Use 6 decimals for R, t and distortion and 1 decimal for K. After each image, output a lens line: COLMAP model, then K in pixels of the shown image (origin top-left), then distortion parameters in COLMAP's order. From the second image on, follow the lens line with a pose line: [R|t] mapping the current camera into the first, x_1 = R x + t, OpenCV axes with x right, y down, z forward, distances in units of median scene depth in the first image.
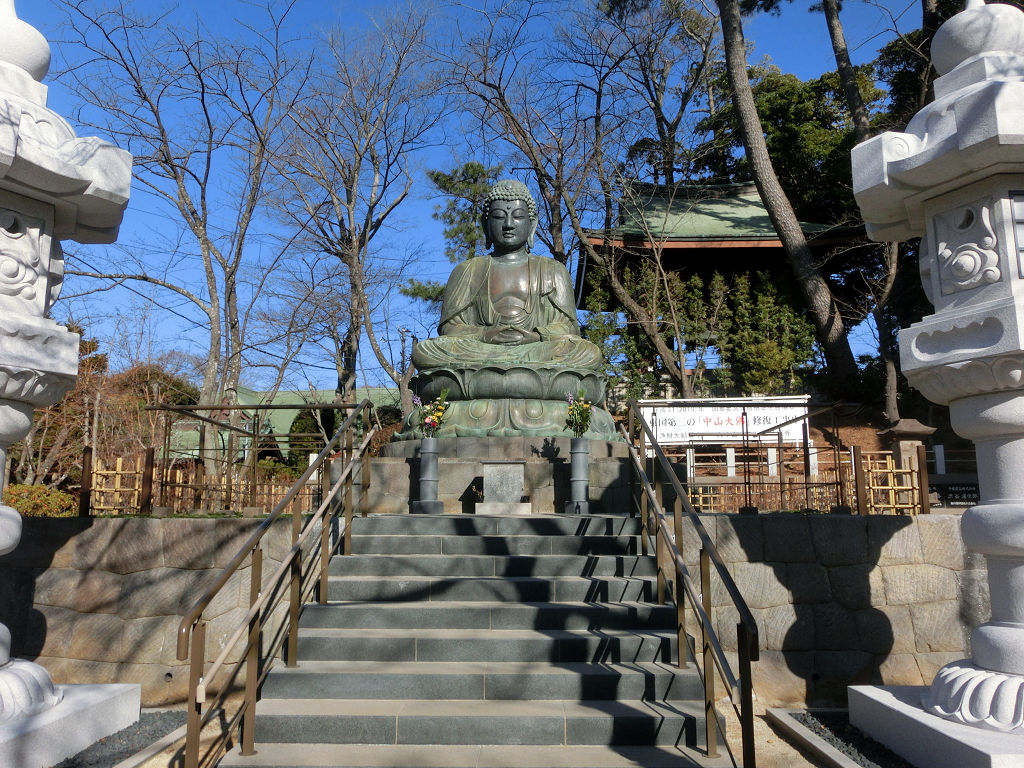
lens RADIAL K [[839.0, 0, 517.5], [0, 839.0, 377.5], [0, 0, 1]] dist [-0.036055, 0.022327]
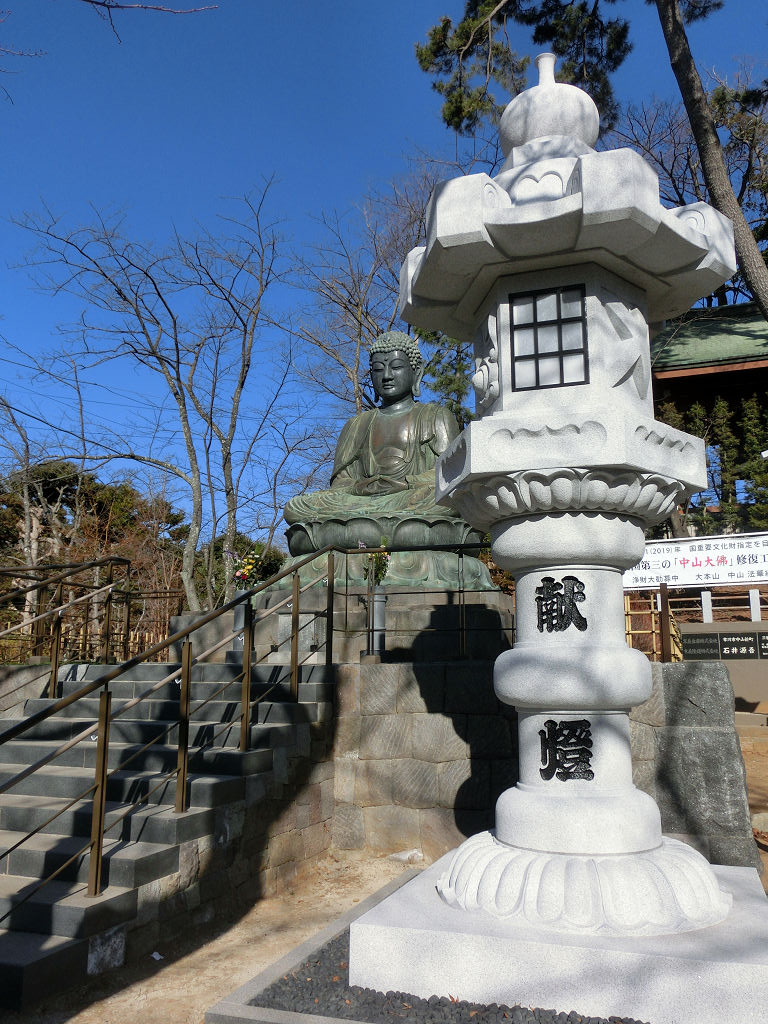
lens RADIAL K [[839.0, 0, 389.1], [0, 839.0, 515.9], [0, 0, 1]] dist [-0.036055, 0.022327]
pose [[0.945262, -0.057163, -0.321268, 0.352454], [0.051618, 0.998335, -0.025758, 0.013256], [0.322205, 0.007765, 0.946638, 0.054679]]
